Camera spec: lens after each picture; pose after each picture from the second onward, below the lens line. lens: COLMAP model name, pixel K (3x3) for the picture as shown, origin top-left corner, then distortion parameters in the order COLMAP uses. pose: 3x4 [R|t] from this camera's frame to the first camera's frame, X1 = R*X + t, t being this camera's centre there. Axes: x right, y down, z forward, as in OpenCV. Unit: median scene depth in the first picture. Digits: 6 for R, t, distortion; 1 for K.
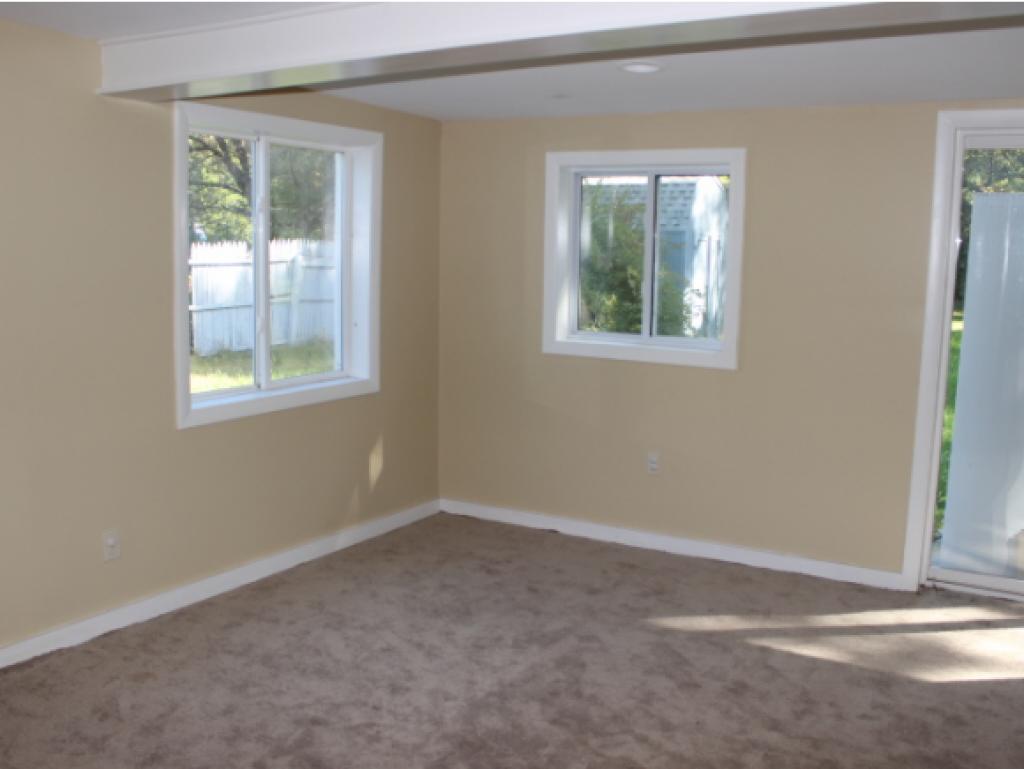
lens RADIAL K [[972.4, 0, 512.0], [0, 972.4, 384.5], [0, 0, 1]] dist [-0.117882, 0.007543]
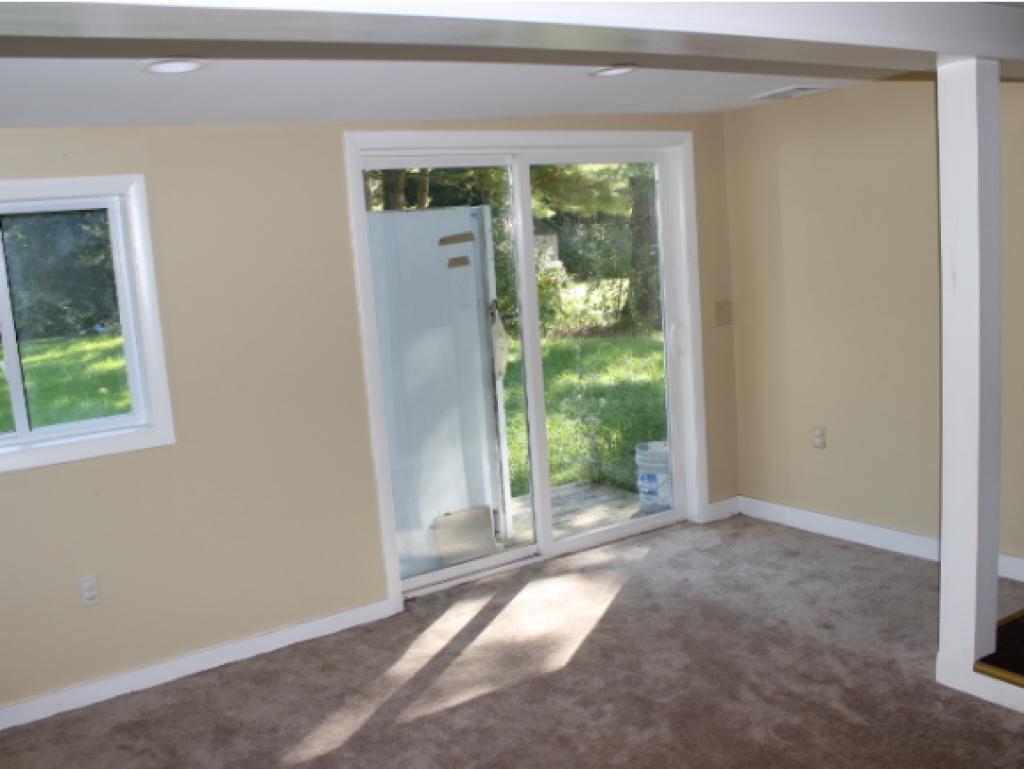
lens RADIAL K [[972.4, 0, 512.0], [0, 972.4, 384.5], [0, 0, 1]] dist [-0.117882, 0.007543]
pose [[0.433794, -0.184373, 0.881946, -0.365246], [0.209516, 0.972649, 0.100282, -0.088258], [-0.876314, 0.141280, 0.460559, 0.377407]]
